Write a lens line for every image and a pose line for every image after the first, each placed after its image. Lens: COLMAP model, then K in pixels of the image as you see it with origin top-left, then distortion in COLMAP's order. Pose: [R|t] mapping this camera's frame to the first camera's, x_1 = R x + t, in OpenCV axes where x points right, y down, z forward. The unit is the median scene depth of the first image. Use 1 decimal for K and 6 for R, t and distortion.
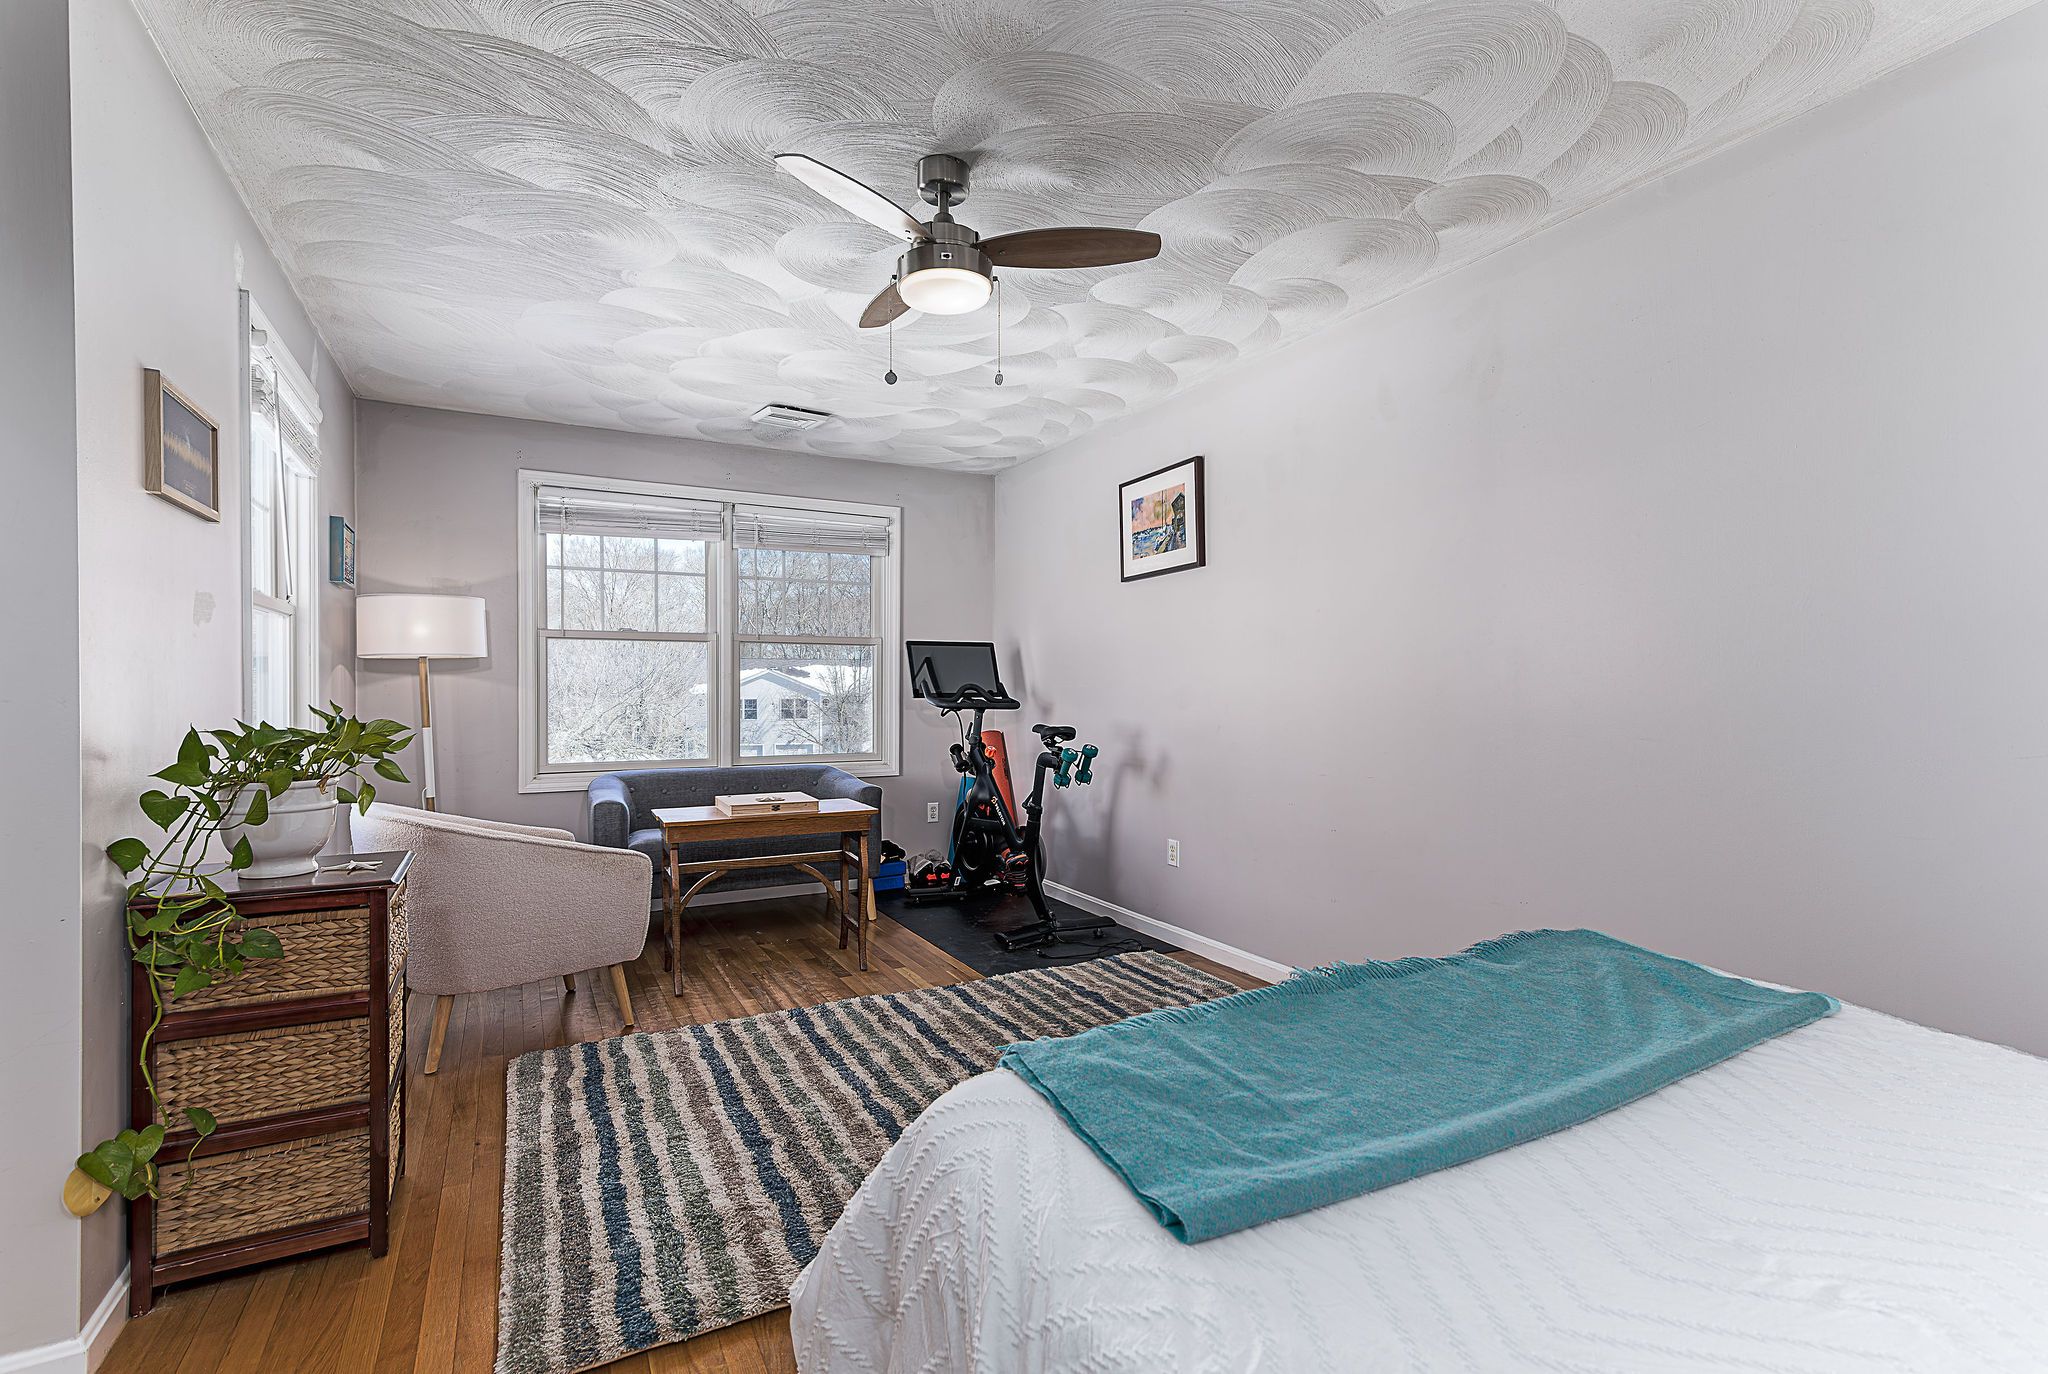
lens RADIAL K [[944.0, 0, 1002.9], [0, 944.0, 692.8], [0, 0, 1]] dist [0.022157, -0.001043]
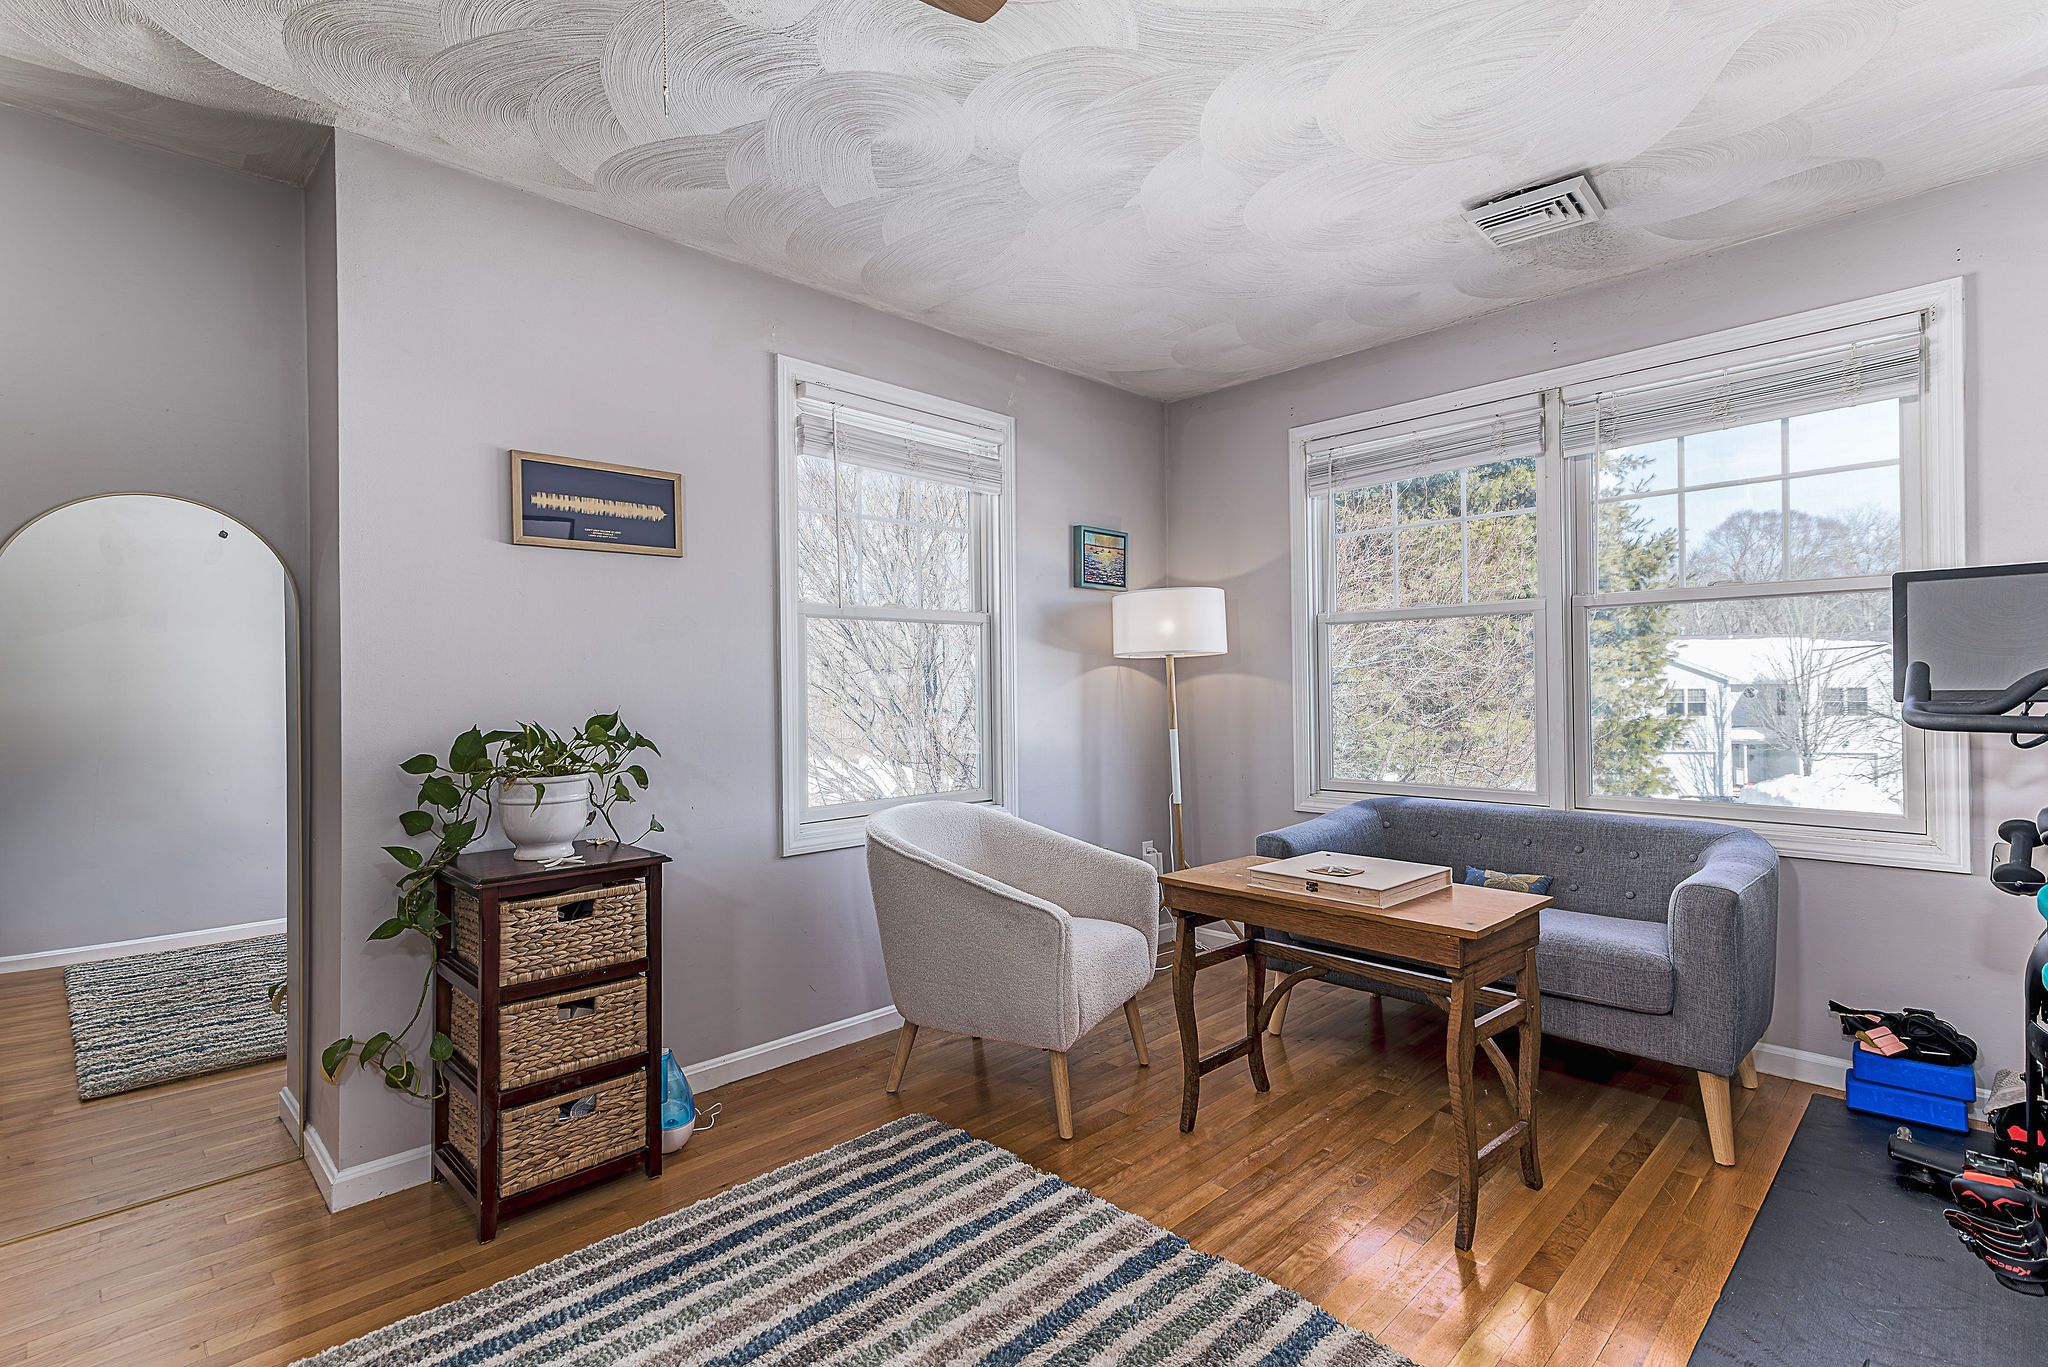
lens RADIAL K [[944.0, 0, 1031.2], [0, 944.0, 683.2], [0, 0, 1]] dist [0.022157, -0.001043]
pose [[0.311313, -0.011459, -0.950238, 0.331095], [0.005293, 0.999933, -0.010324, -0.001235], [0.950293, -0.001815, 0.311353, 0.783351]]
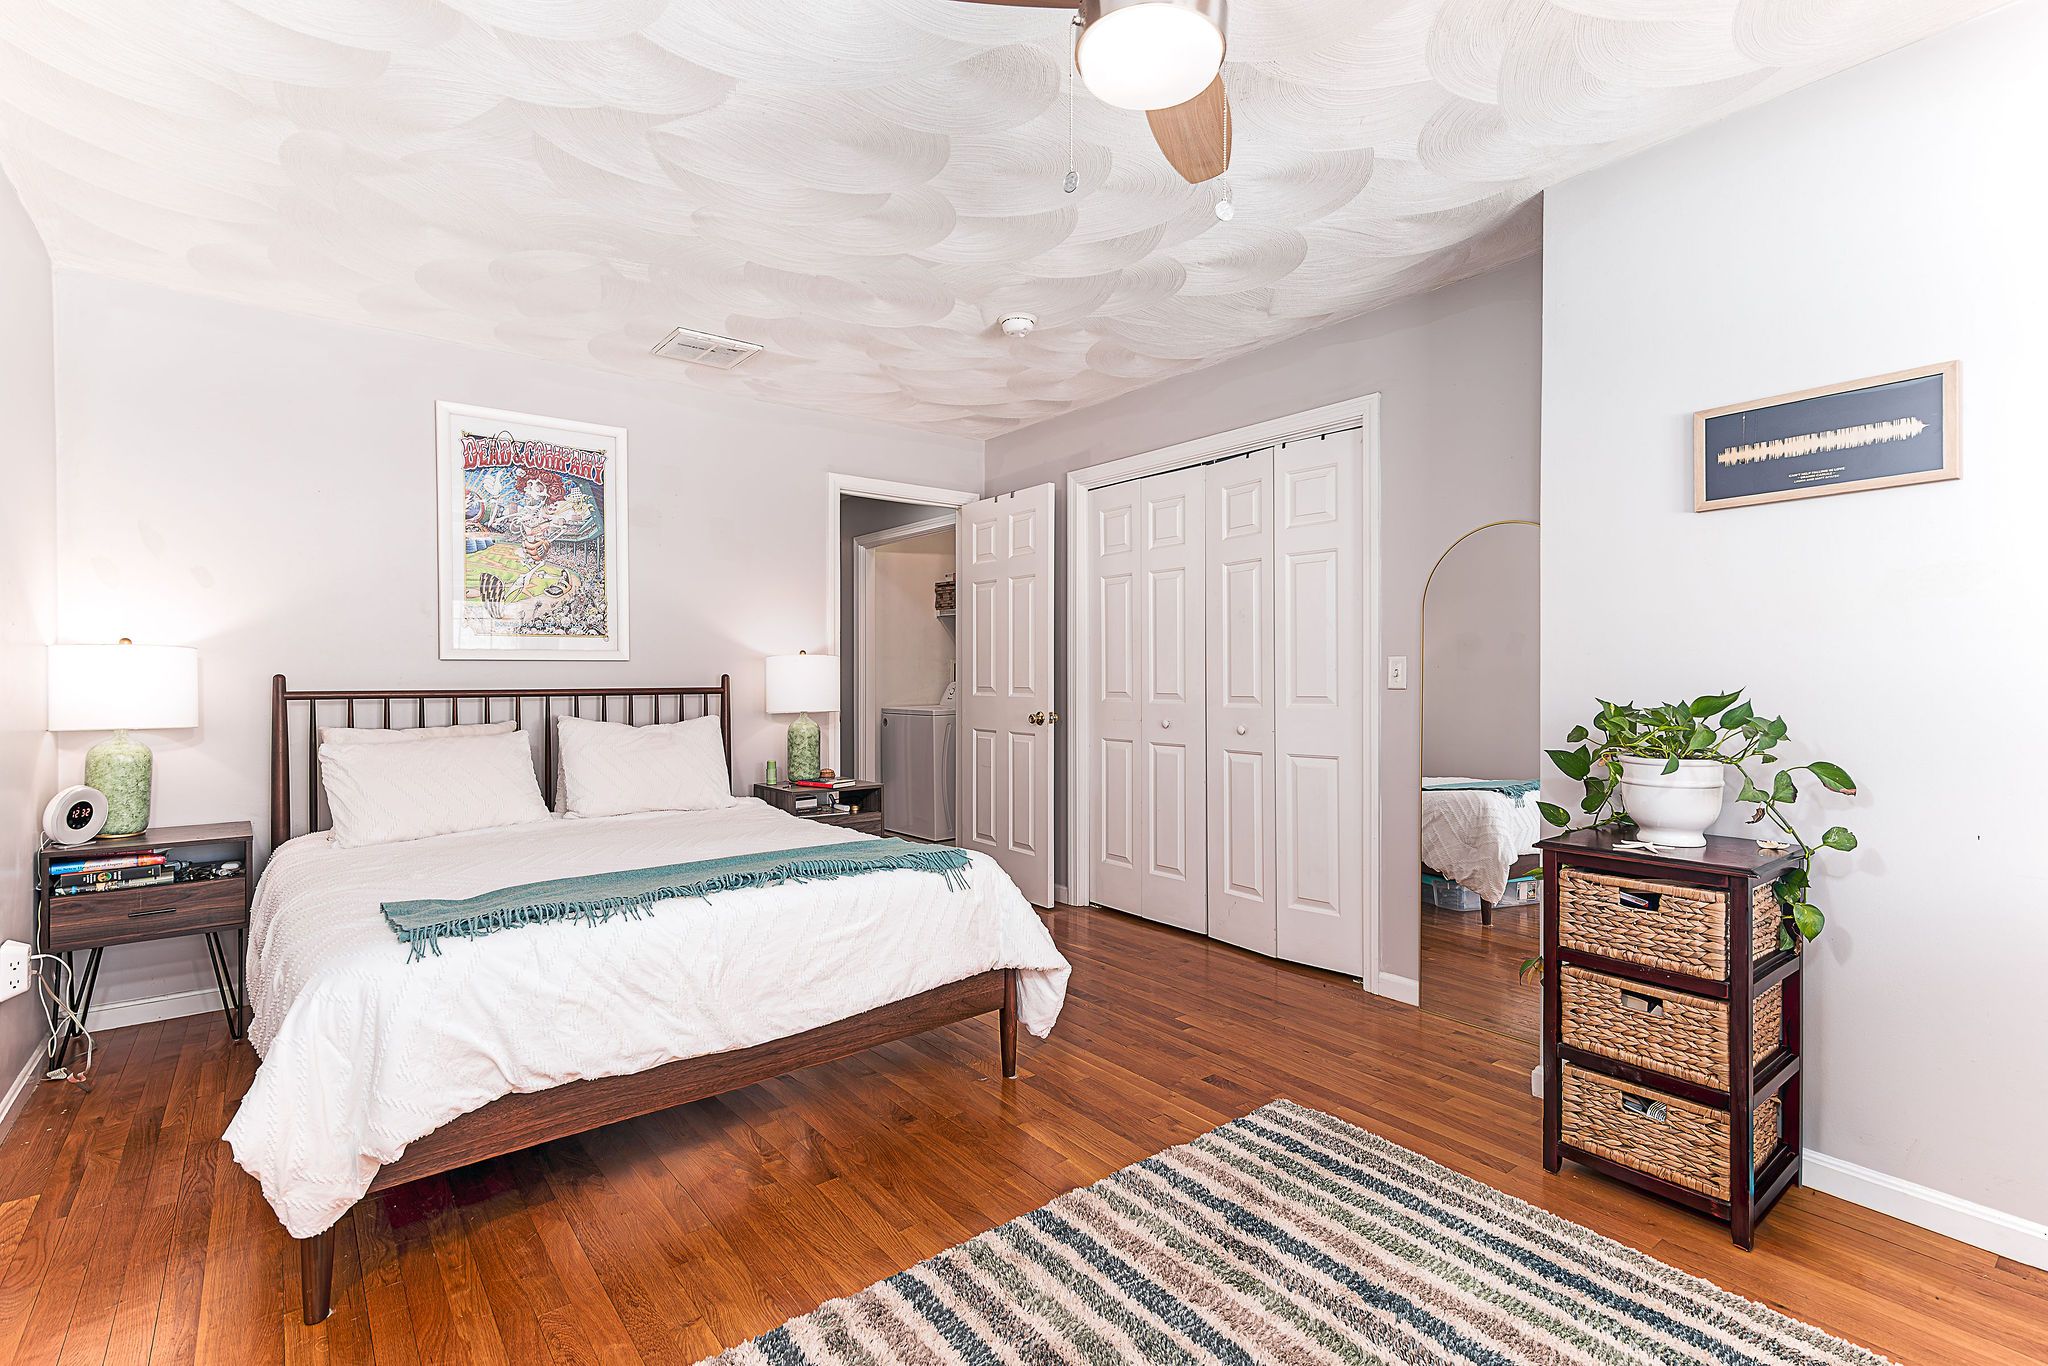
lens RADIAL K [[944.0, 0, 1028.7], [0, 944.0, 674.9], [0, 0, 1]] dist [0.022157, -0.001043]
pose [[-0.976889, 0.005640, -0.213671, 0.120200], [0.003181, 0.999925, 0.011852, -0.010014], [0.213722, 0.010898, -0.976834, 1.247109]]
